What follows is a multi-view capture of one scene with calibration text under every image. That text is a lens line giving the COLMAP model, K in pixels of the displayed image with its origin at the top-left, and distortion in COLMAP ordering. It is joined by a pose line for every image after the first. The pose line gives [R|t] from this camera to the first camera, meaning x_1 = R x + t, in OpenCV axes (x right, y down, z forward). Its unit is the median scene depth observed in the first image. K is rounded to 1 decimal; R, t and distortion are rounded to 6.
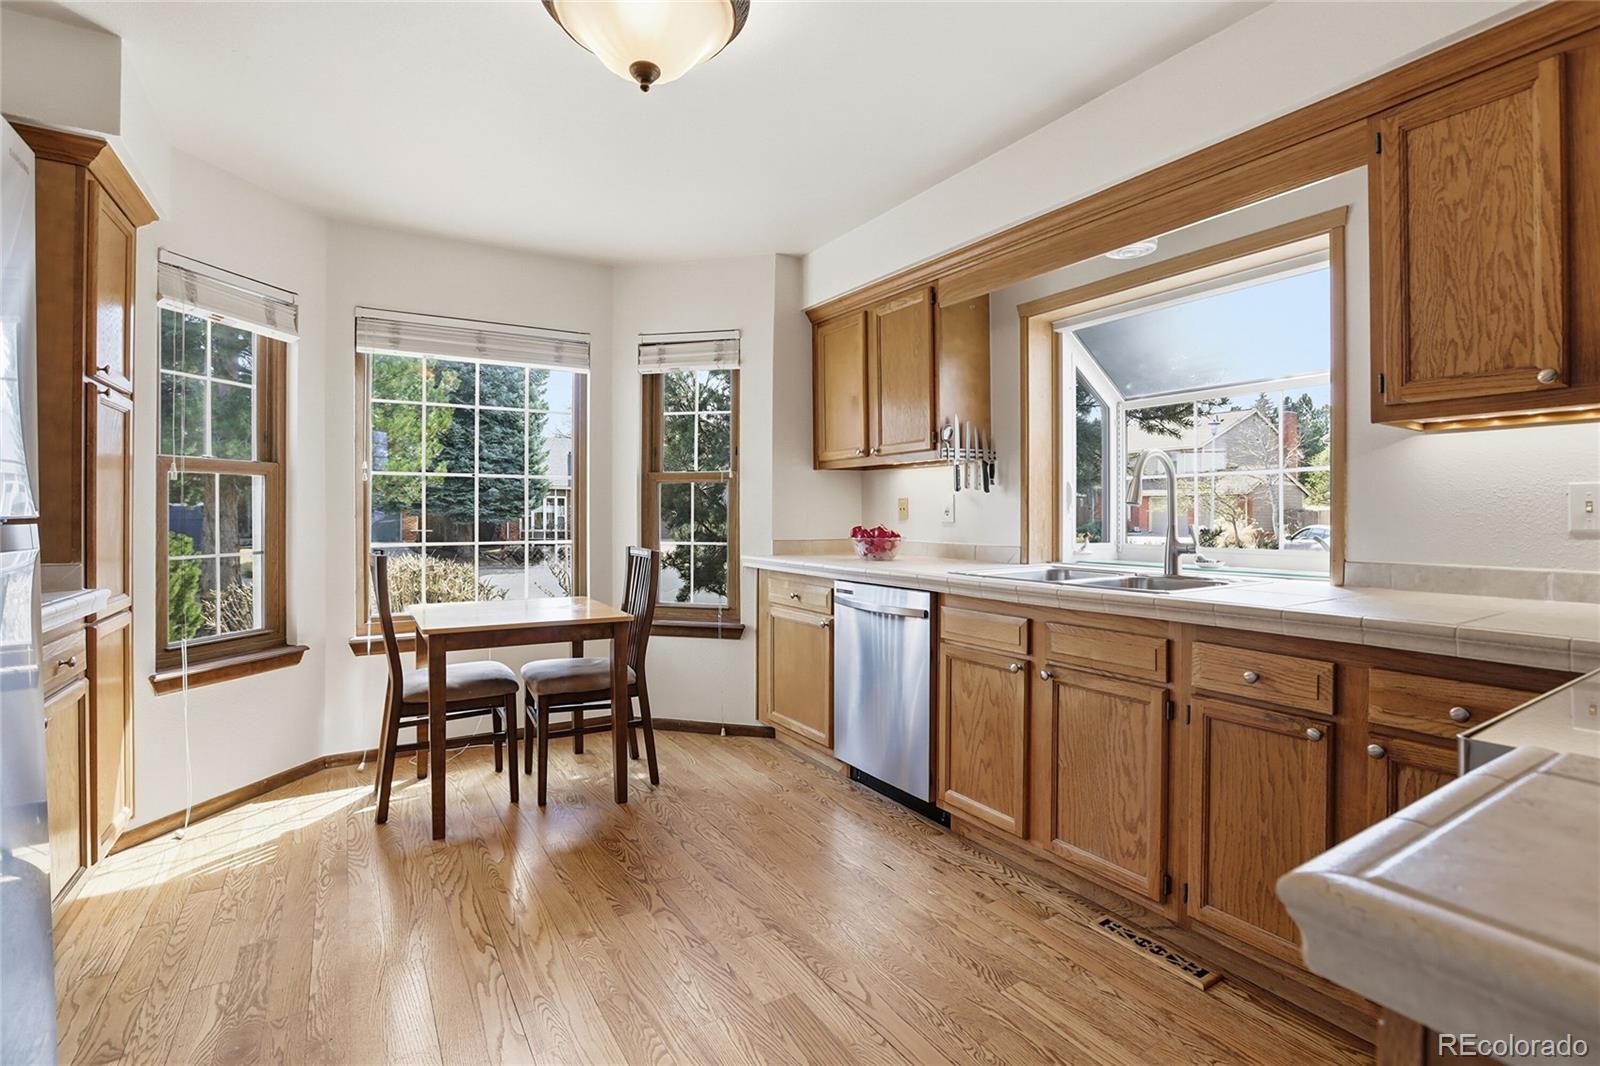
lens RADIAL K [[734.8, 0, 800.6], [0, 734.8, 521.9], [0, 0, 1]] dist [-0.072314, 0.024248]
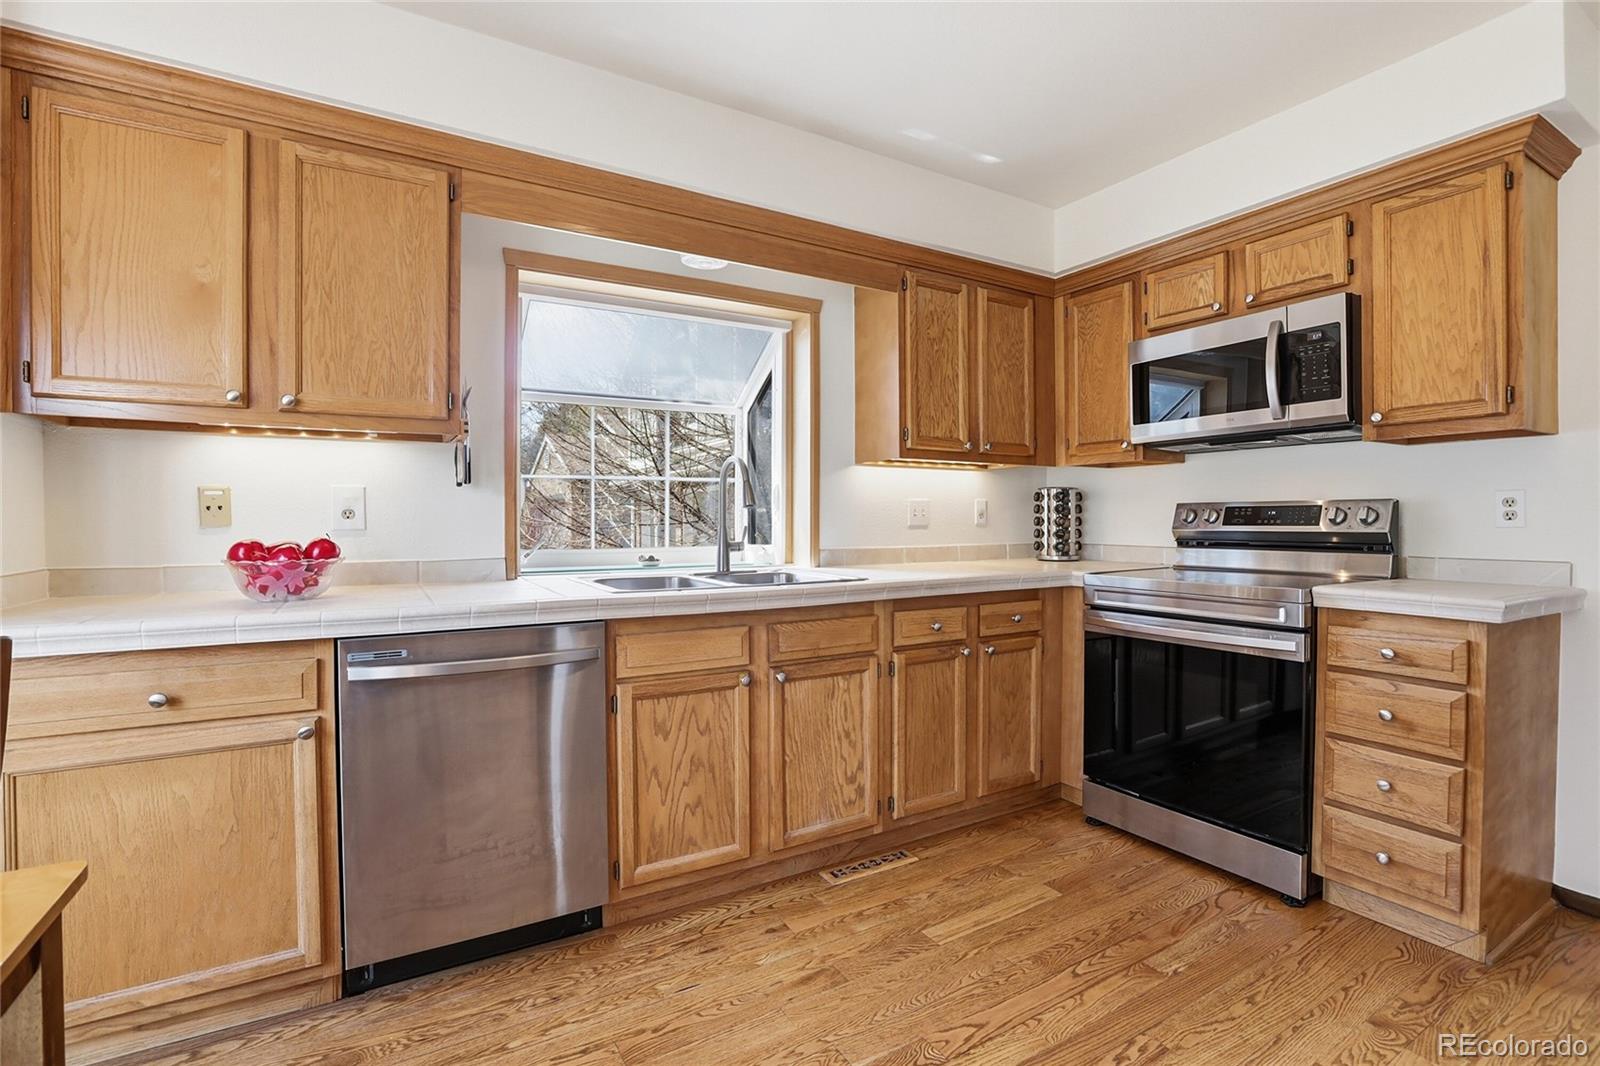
lens RADIAL K [[734.8, 0, 800.6], [0, 734.8, 521.9], [0, 0, 1]] dist [-0.072314, 0.024248]
pose [[0.018127, -0.014156, 0.999735, -0.725468], [0.007903, 0.999871, 0.014014, -0.019019], [-0.999804, 0.007647, 0.018236, 1.031752]]
